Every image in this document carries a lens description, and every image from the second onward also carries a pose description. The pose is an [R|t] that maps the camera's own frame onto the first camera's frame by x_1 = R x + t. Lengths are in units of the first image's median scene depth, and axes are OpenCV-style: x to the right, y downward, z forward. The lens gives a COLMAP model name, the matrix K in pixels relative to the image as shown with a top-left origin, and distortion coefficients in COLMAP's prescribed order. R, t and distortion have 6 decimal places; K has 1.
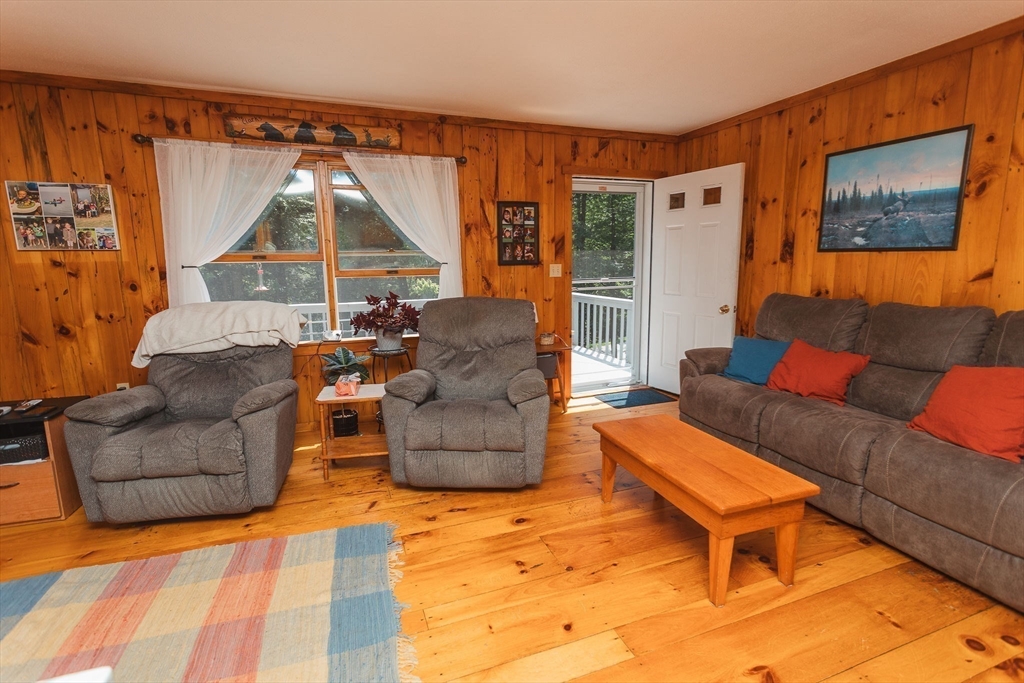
lens RADIAL K [[492.8, 0, 513.3], [0, 492.8, 342.0], [0, 0, 1]] dist [0.000049, 0.002996]
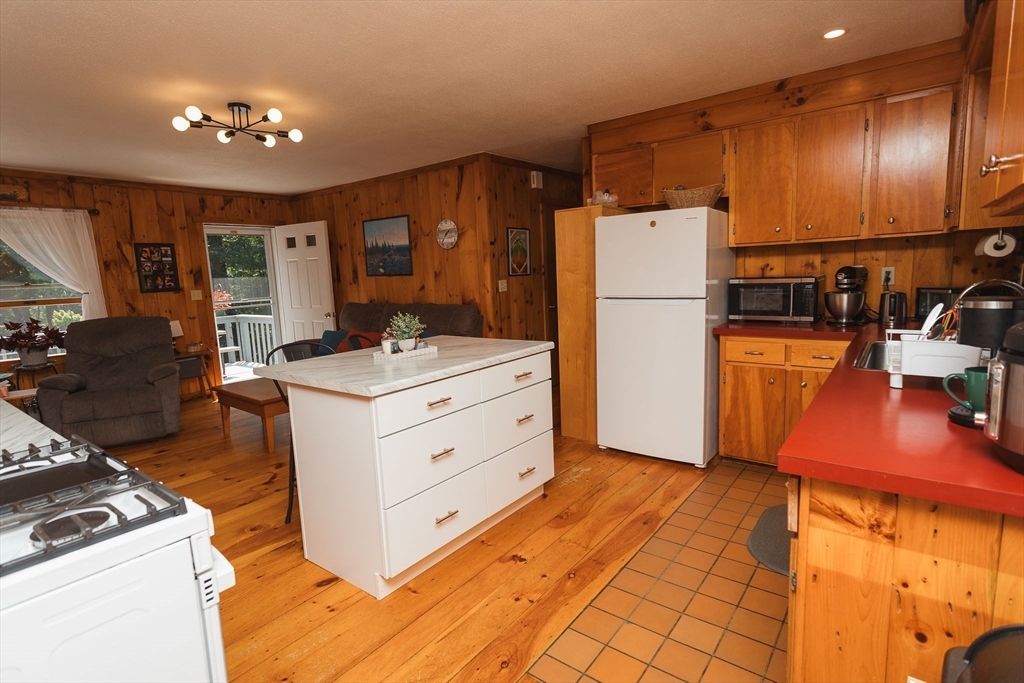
lens RADIAL K [[509.8, 0, 511.6], [0, 509.8, 340.3], [0, 0, 1]] dist [0.001999, -0.001127]
pose [[0.852721, -0.092433, 0.514124, 0.101480], [0.117082, 0.992999, -0.015662, 0.100954], [-0.509077, 0.073550, 0.857573, -0.623471]]
